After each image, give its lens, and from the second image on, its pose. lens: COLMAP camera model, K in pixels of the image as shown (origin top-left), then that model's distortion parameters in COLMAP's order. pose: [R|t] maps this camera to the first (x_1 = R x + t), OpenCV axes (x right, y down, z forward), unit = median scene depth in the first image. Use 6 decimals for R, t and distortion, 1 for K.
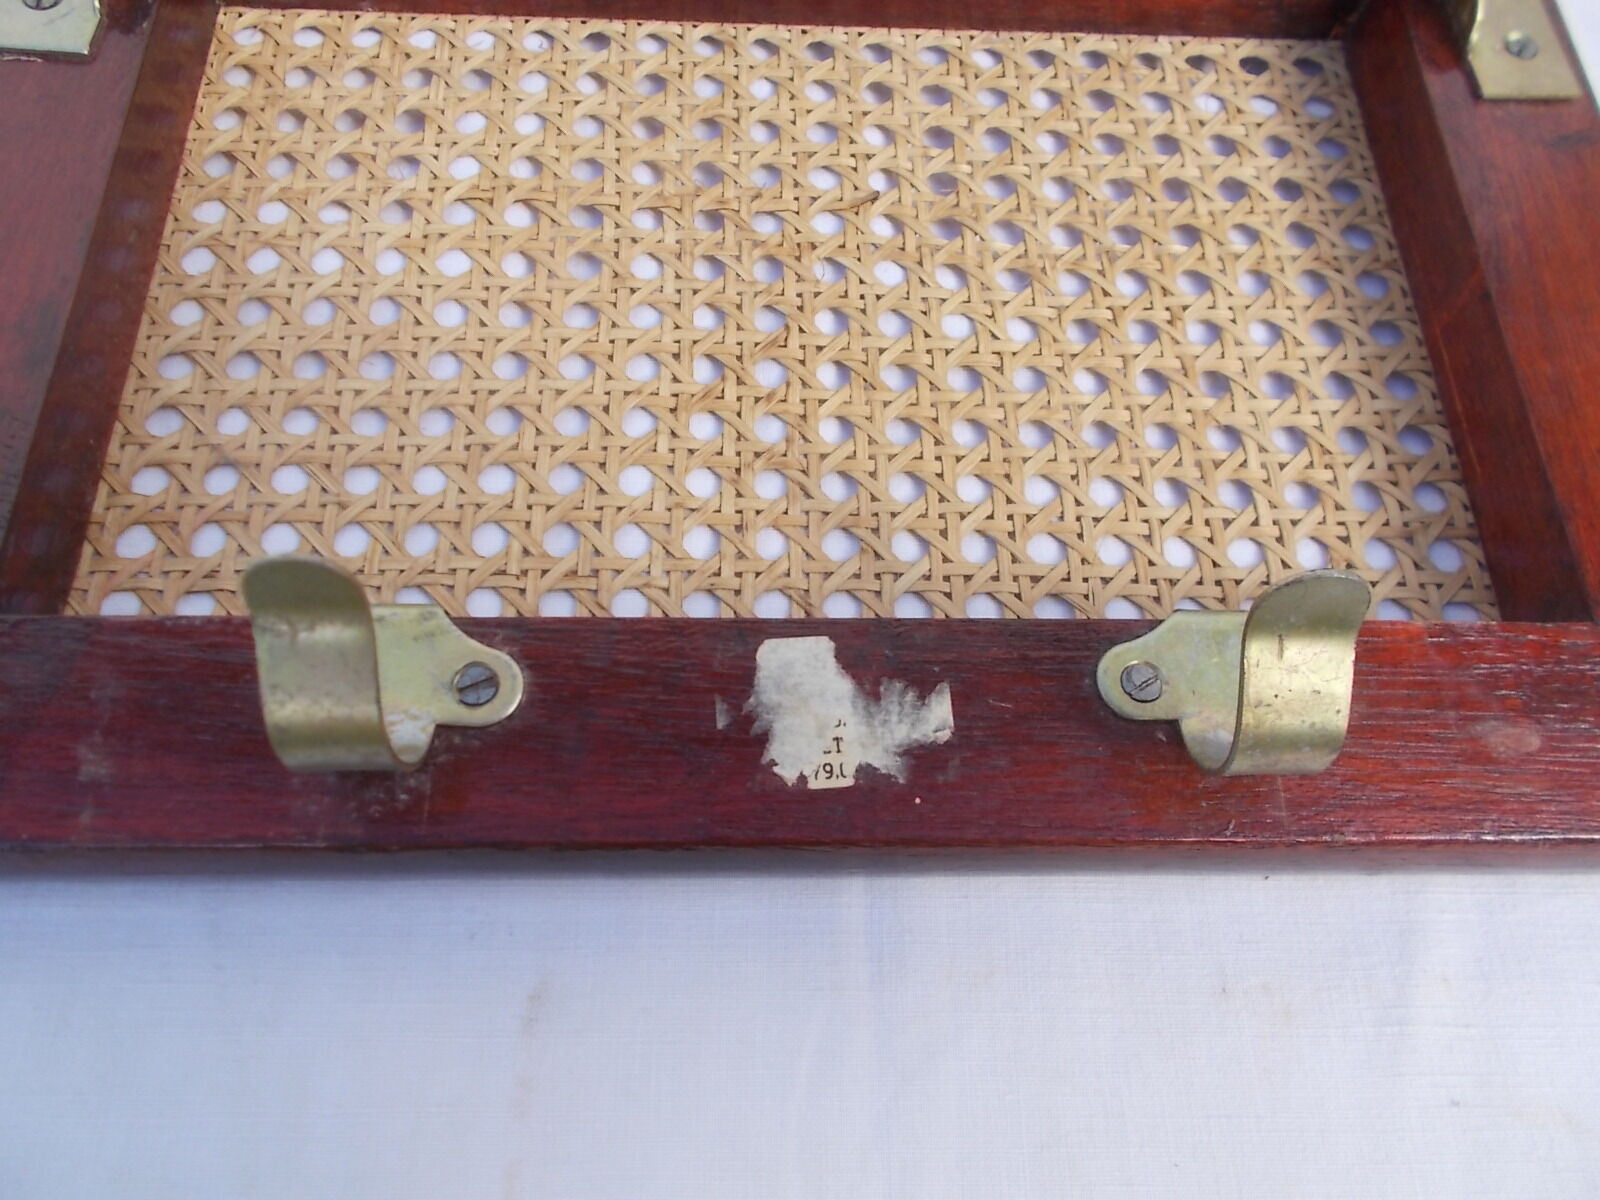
lens RADIAL K [[1236.0, 0, 804.4], [0, 1236.0, 662.7], [0, 0, 1]] dist [-0.033905, 0.001469]
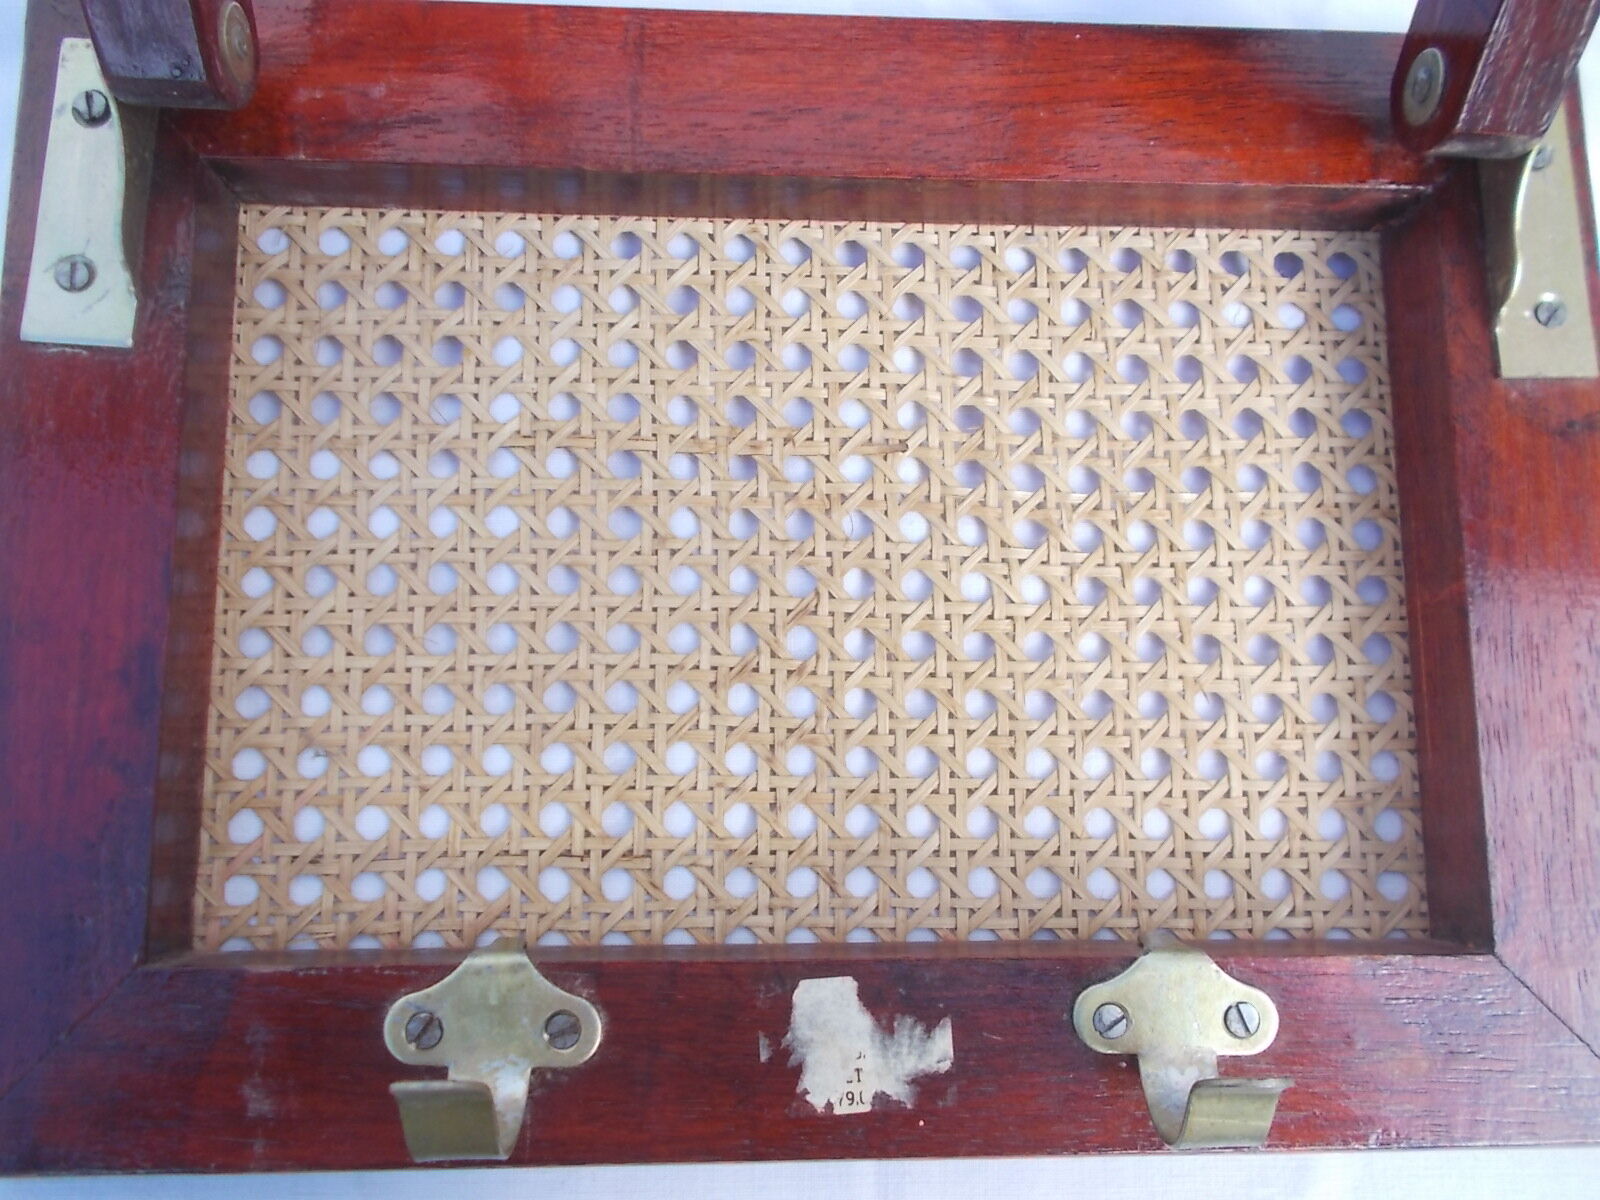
lens RADIAL K [[1215.8, 0, 800.0], [0, 1215.8, 600.0], [0, 0, 1]] dist [-0.043701, 0.007831]
pose [[0.999843, 0.015677, 0.008254, -0.038608], [-0.017354, 0.960463, 0.277865, -0.574521], [-0.003571, -0.277965, 0.960585, -0.019613]]
